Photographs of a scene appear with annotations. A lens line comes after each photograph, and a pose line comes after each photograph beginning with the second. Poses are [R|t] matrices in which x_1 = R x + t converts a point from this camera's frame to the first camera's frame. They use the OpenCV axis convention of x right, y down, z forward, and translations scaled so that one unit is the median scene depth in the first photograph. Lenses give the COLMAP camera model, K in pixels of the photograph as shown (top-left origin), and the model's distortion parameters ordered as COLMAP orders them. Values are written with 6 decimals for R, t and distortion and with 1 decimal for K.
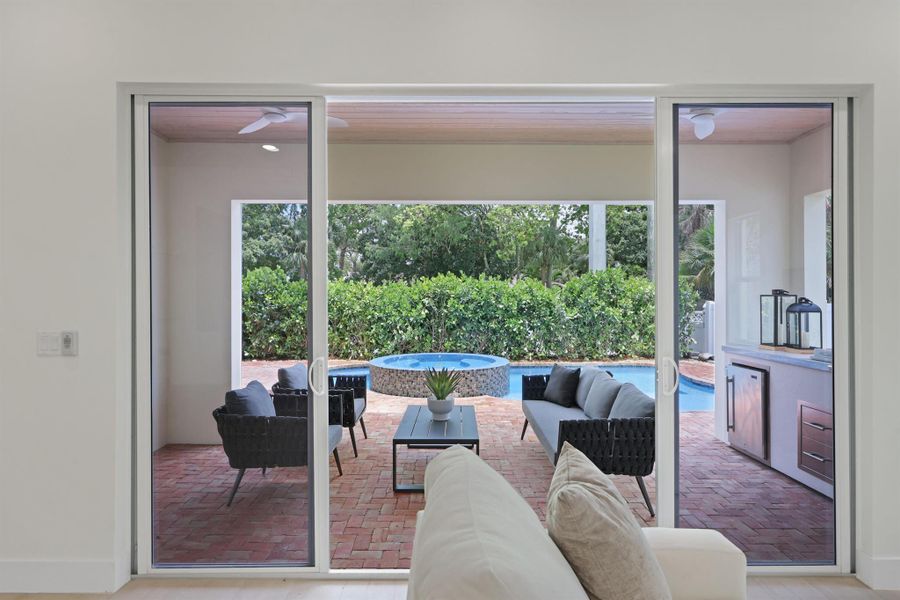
lens RADIAL K [[489.9, 0, 450.0], [0, 489.9, 300.0], [0, 0, 1]] dist [-0.000219, 0.000172]
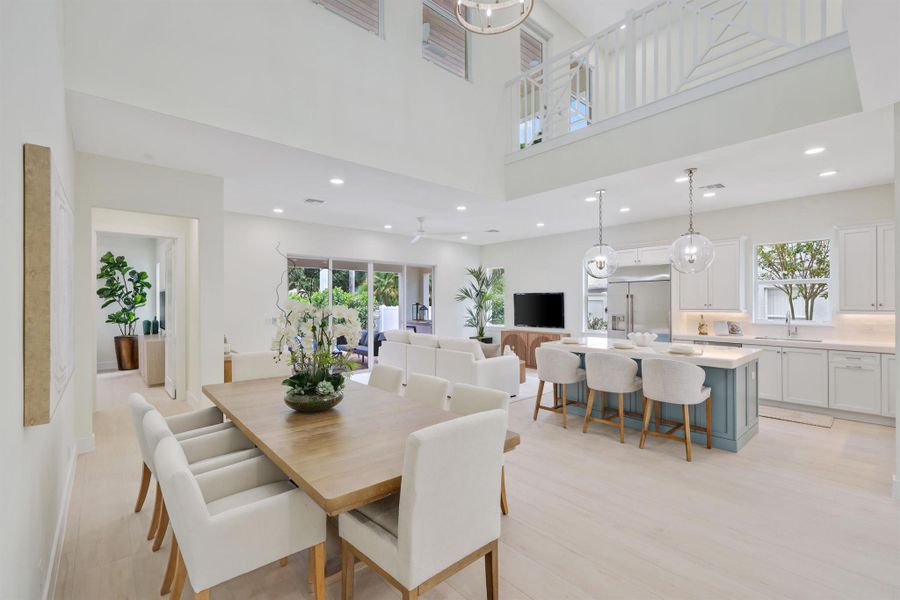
lens RADIAL K [[393.2, 0, 450.0], [0, 393.2, 300.0], [0, 0, 1]] dist [0.002253, 0.000228]
pose [[0.753499, 0.003229, 0.657441, -0.344381], [0.000370, 0.999986, -0.005335, -0.010388], [-0.657449, 0.004263, 0.753487, -0.433055]]
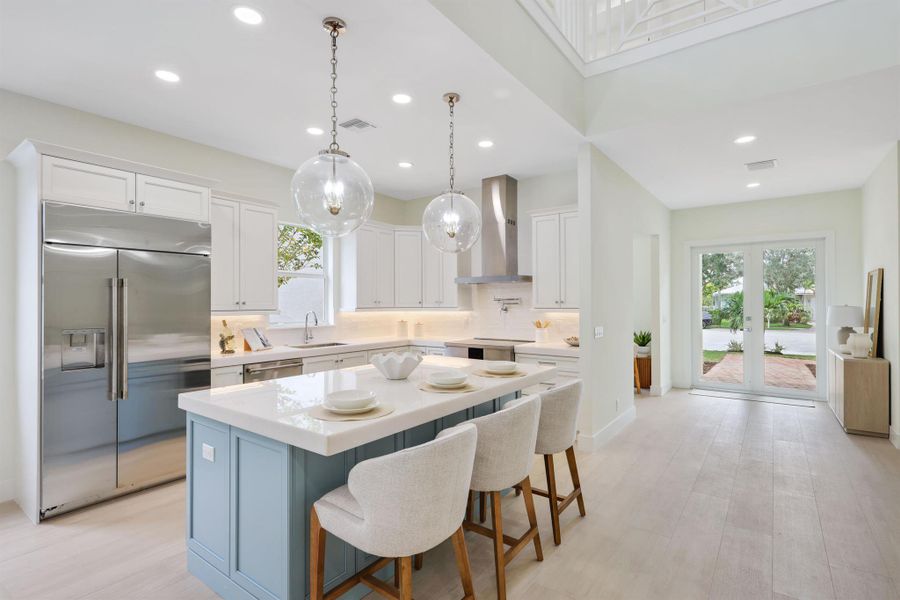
lens RADIAL K [[433.8, 0, 450.0], [0, 433.8, 300.0], [0, 0, 1]] dist [0.000947, 0.000457]
pose [[-0.801309, 0.008872, 0.598185, -0.082853], [0.003553, 0.999943, -0.010070, -0.005016], [-0.598240, -0.005944, -0.801295, -0.076775]]
